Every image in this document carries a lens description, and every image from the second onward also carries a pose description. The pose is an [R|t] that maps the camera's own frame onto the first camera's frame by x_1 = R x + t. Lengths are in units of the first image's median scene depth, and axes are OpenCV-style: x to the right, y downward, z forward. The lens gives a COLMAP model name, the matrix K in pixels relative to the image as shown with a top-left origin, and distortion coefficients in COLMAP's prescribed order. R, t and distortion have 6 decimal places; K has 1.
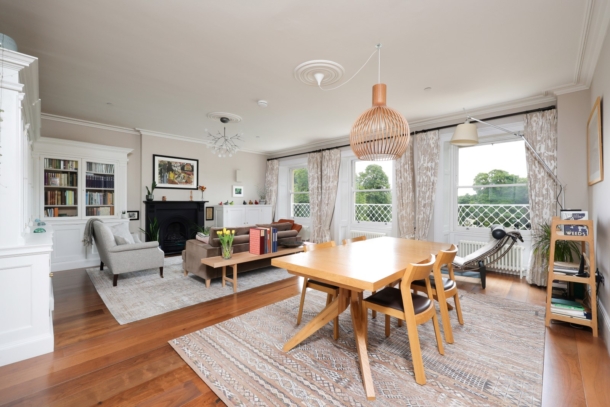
lens RADIAL K [[258.8, 0, 320.2], [0, 258.8, 199.7], [0, 0, 1]] dist [-0.031329, -0.000104]
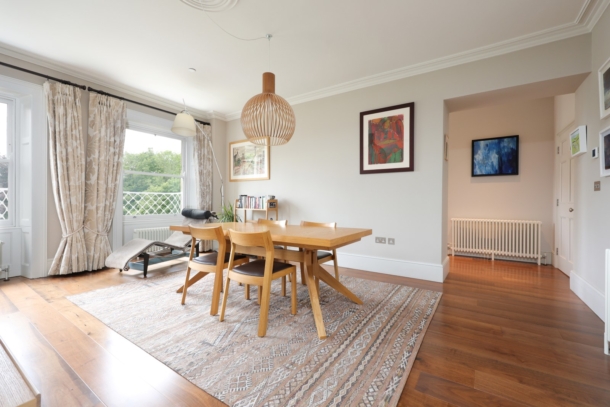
lens RADIAL K [[260.6, 0, 306.2], [0, 260.6, 203.0], [0, 0, 1]] dist [0.013106, -0.000090]
pose [[-0.155188, -0.006259, 0.987865, -0.430695], [-0.017960, 0.999833, 0.003513, 0.041337], [-0.987722, -0.017197, -0.155274, 0.498157]]
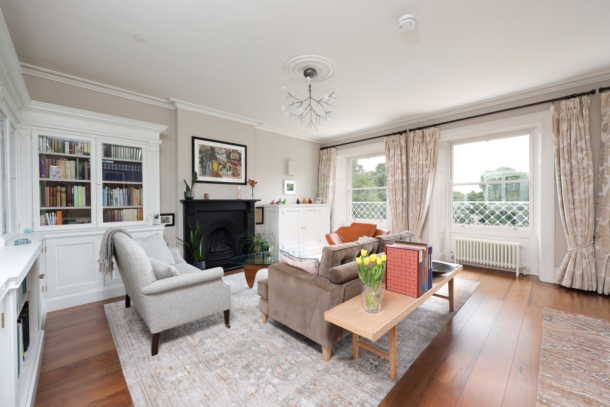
lens RADIAL K [[241.8, 0, 303.6], [0, 241.8, 202.3], [0, 0, 1]] dist [-0.013683, -0.000174]
pose [[0.998067, -0.006803, -0.061768, -0.318331], [0.007780, 0.999848, 0.015592, 0.003473], [0.061652, -0.016043, 0.997969, 0.353726]]
